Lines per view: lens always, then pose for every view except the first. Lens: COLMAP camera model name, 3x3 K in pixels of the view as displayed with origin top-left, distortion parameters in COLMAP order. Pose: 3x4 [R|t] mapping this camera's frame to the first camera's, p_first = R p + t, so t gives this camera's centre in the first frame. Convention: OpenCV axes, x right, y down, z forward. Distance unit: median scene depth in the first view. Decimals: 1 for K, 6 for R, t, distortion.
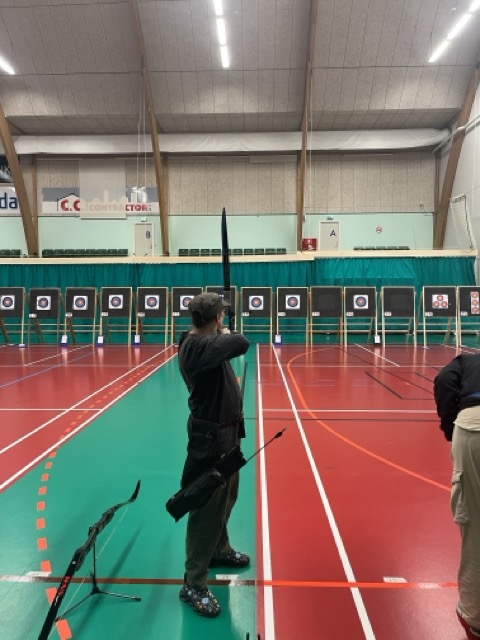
lens RADIAL K [[482.2, 0, 231.1], [0, 482.2, 319.8], [0, 0, 1]] dist [0.068074, -0.088187]
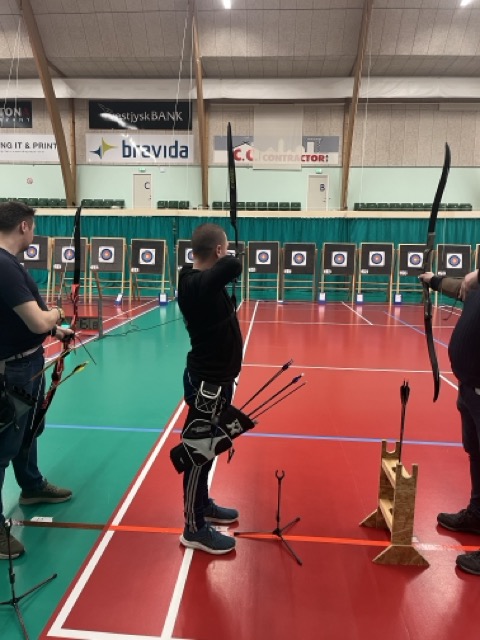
lens RADIAL K [[482.2, 0, 235.4], [0, 482.2, 319.8], [0, 0, 1]] dist [0.068074, -0.088187]
pose [[0.999228, 0.026902, -0.028630, -0.312723], [-0.024155, 0.995435, 0.092333, 0.000527], [0.030983, -0.091571, 0.995316, 0.014926]]
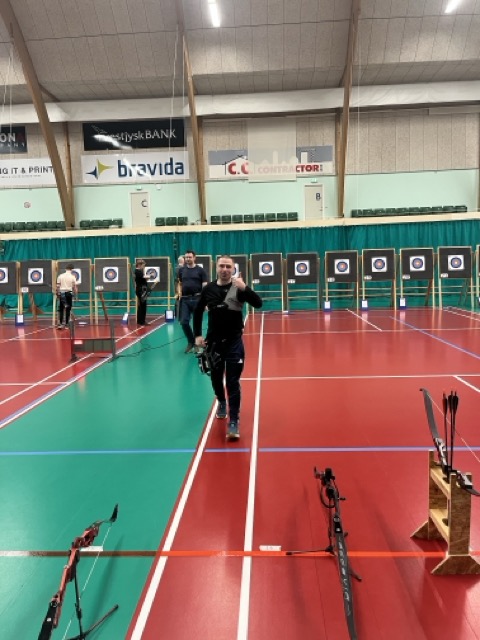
lens RADIAL K [[482.2, 0, 238.7], [0, 482.2, 320.0], [0, 0, 1]] dist [0.068074, -0.088187]
pose [[0.999414, -0.026873, -0.021191, -0.320538], [0.028263, 0.997265, 0.068294, -0.000611], [0.019298, -0.068853, 0.997440, 0.014831]]
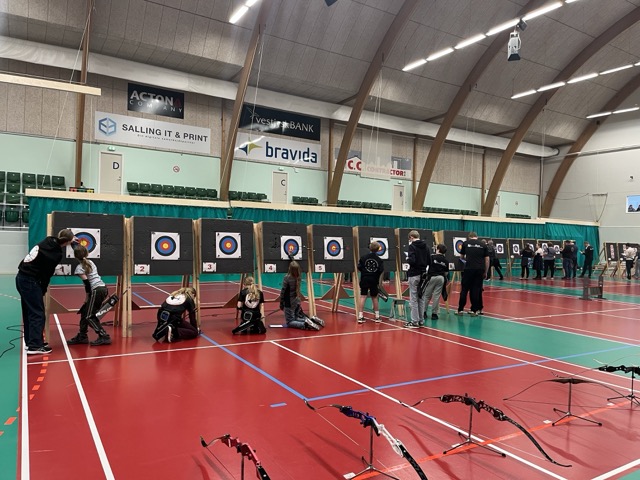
lens RADIAL K [[482.2, 0, 327.4], [0, 482.2, 240.8], [0, 0, 1]] dist [0.068074, -0.088187]
pose [[0.829397, 0.026380, 0.558037, -1.067013], [-0.005414, 0.999217, -0.039189, 0.001339], [-0.558634, 0.029482, 0.828890, 0.042582]]
